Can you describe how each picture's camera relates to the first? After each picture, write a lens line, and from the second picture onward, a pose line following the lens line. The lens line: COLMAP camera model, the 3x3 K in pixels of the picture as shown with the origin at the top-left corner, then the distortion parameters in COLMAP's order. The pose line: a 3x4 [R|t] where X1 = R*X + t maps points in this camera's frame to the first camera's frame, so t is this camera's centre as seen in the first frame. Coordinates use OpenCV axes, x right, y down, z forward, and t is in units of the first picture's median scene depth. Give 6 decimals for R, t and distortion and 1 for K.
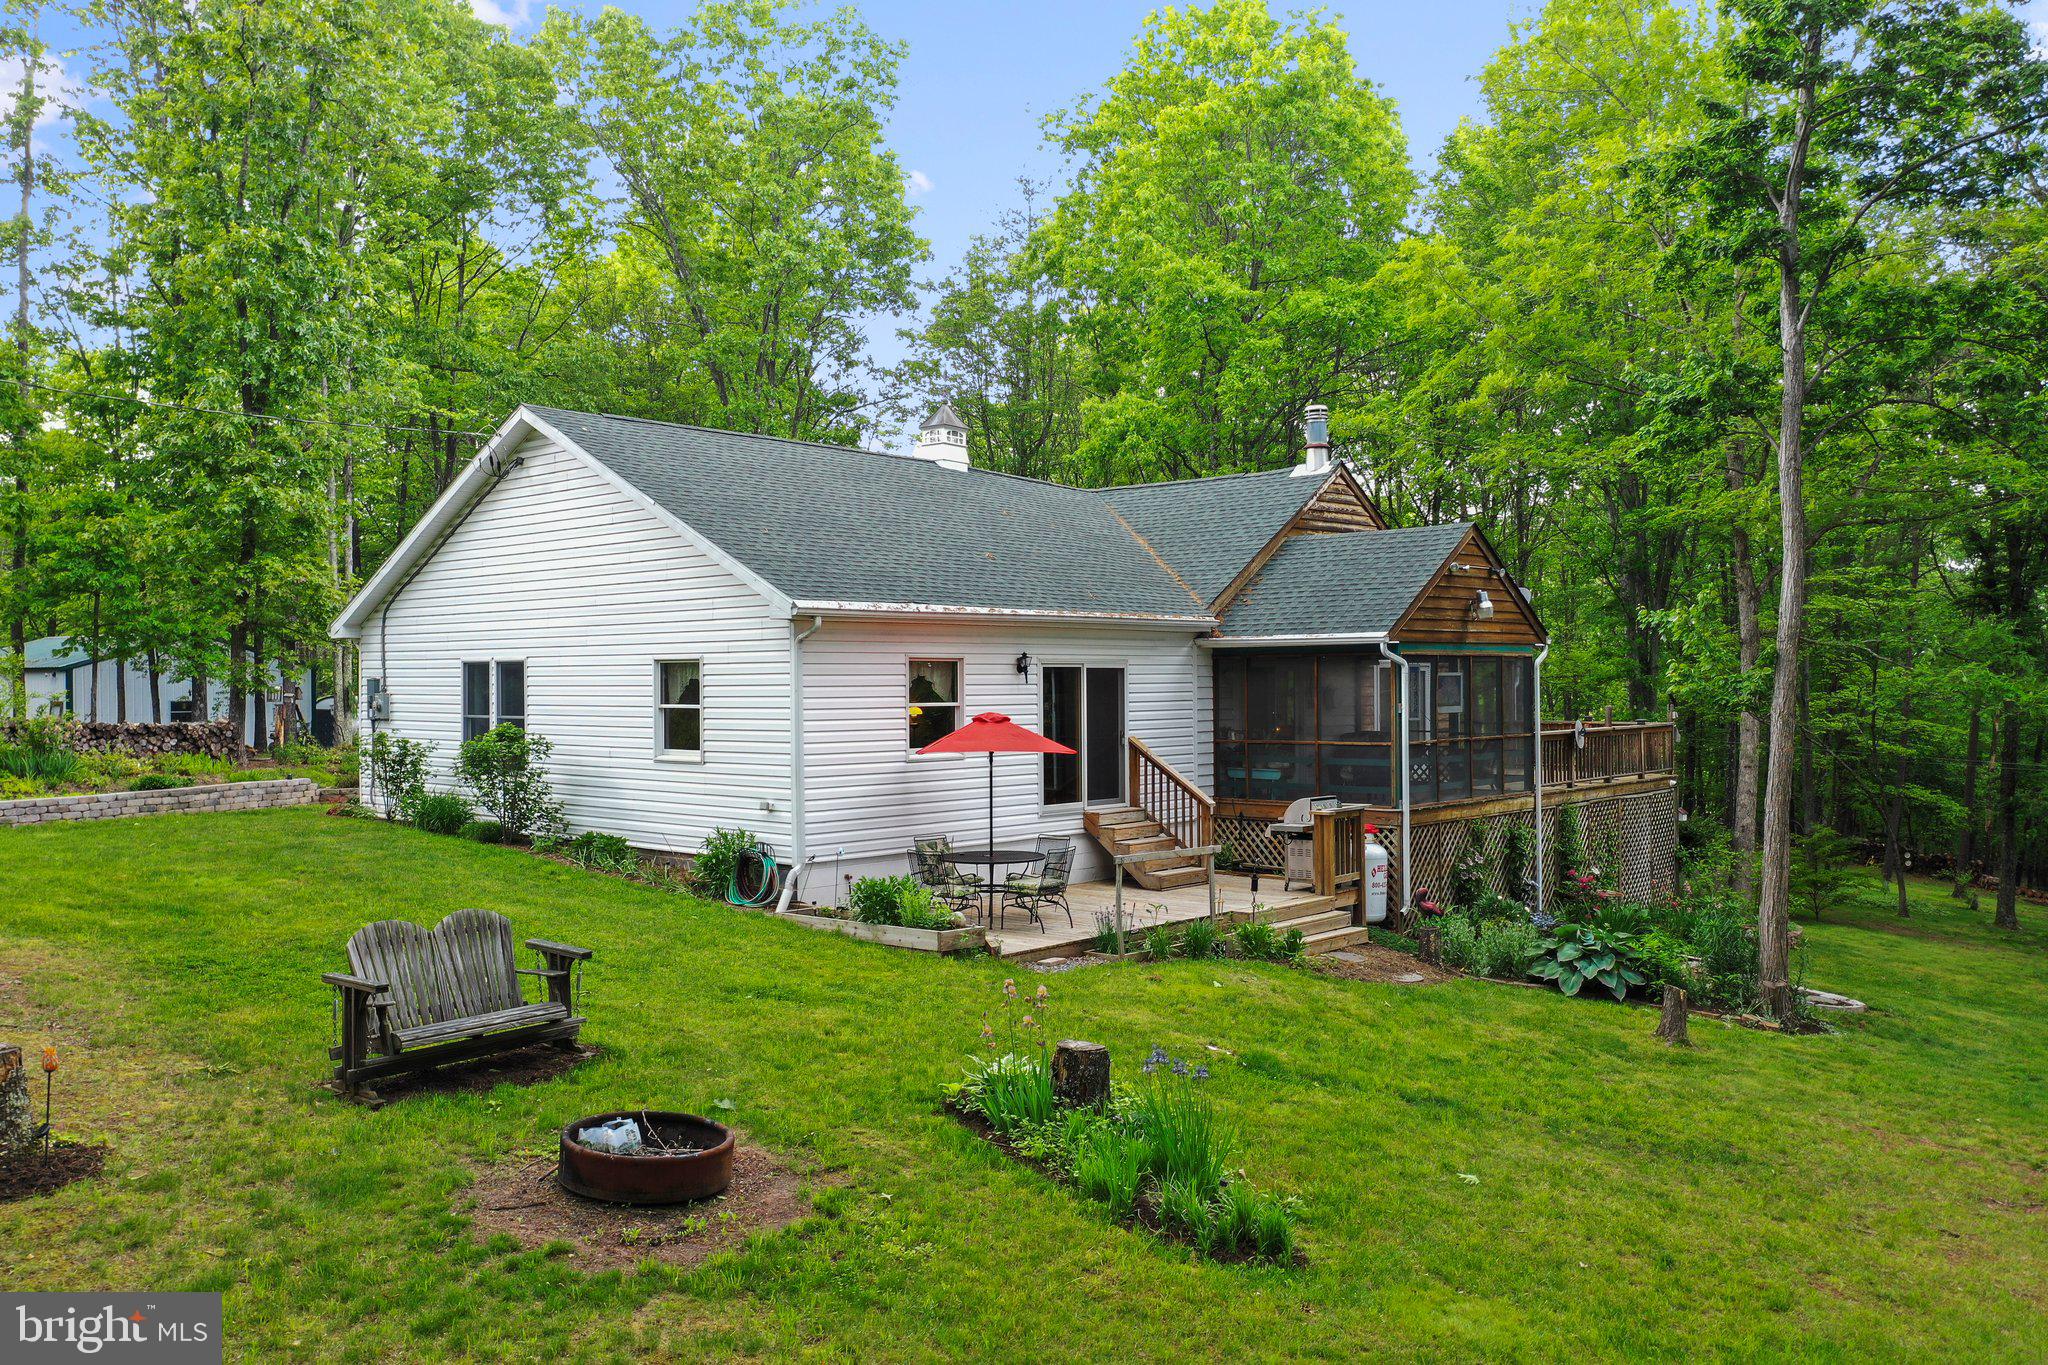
lens RADIAL K [[1652.4, 0, 1028.4], [0, 1652.4, 689.4], [0, 0, 1]] dist [0.016042, -0.020957]
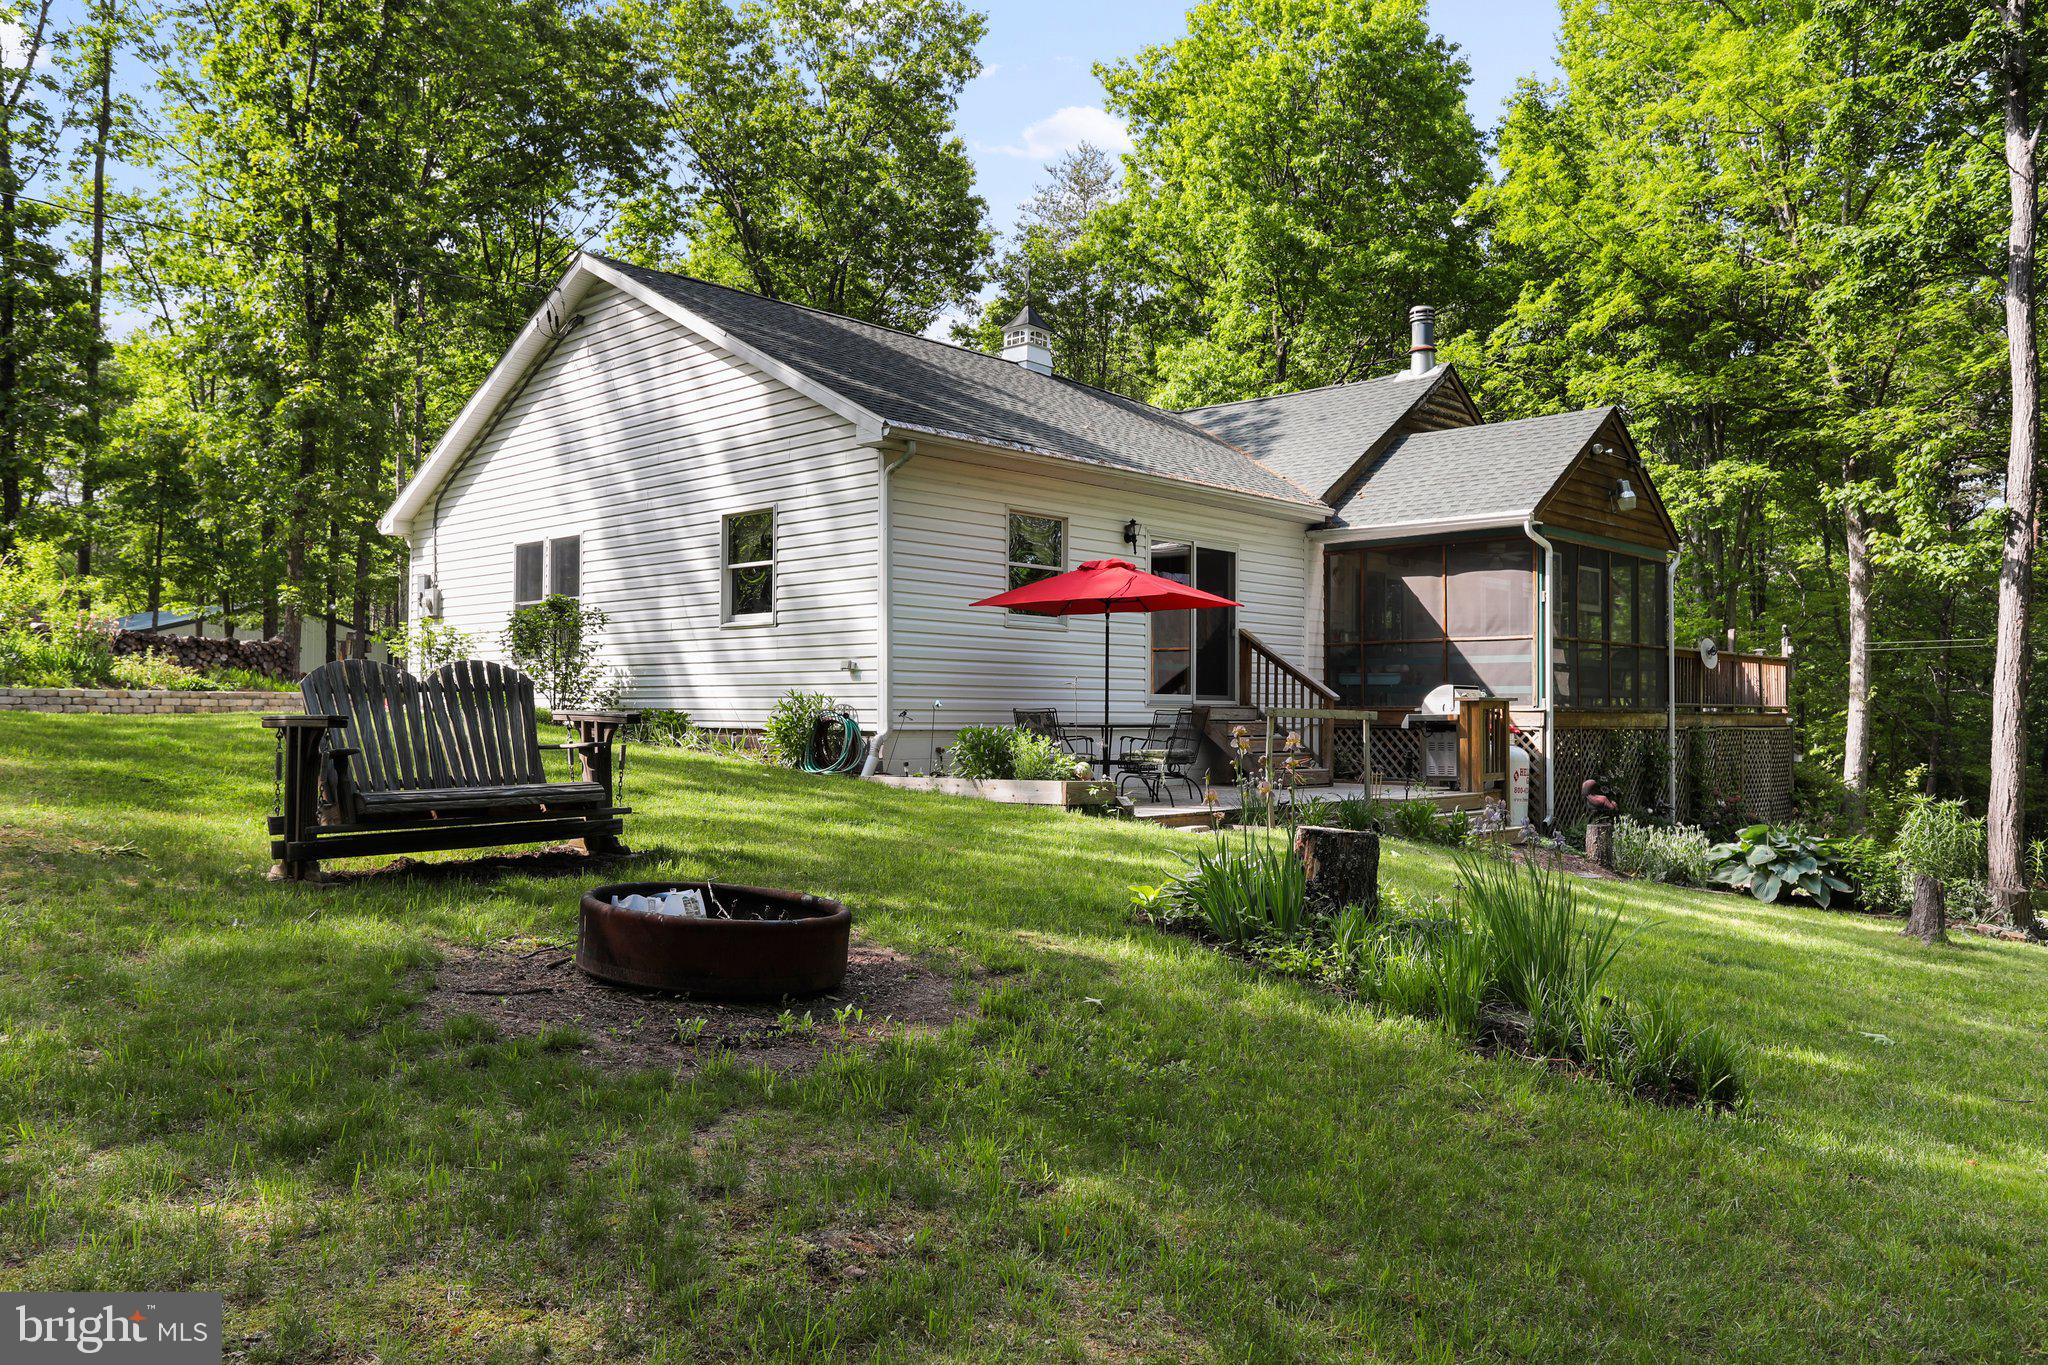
lens RADIAL K [[1498.5, 0, 1021.1], [0, 1498.5, 672.6], [0, 0, 1]] dist [-0.006775, 0.010493]
pose [[0.999724, 0.012770, -0.019725, -0.045998], [-0.013434, 0.999334, -0.033918, 0.089077], [0.019279, 0.034173, 0.999230, 0.188868]]
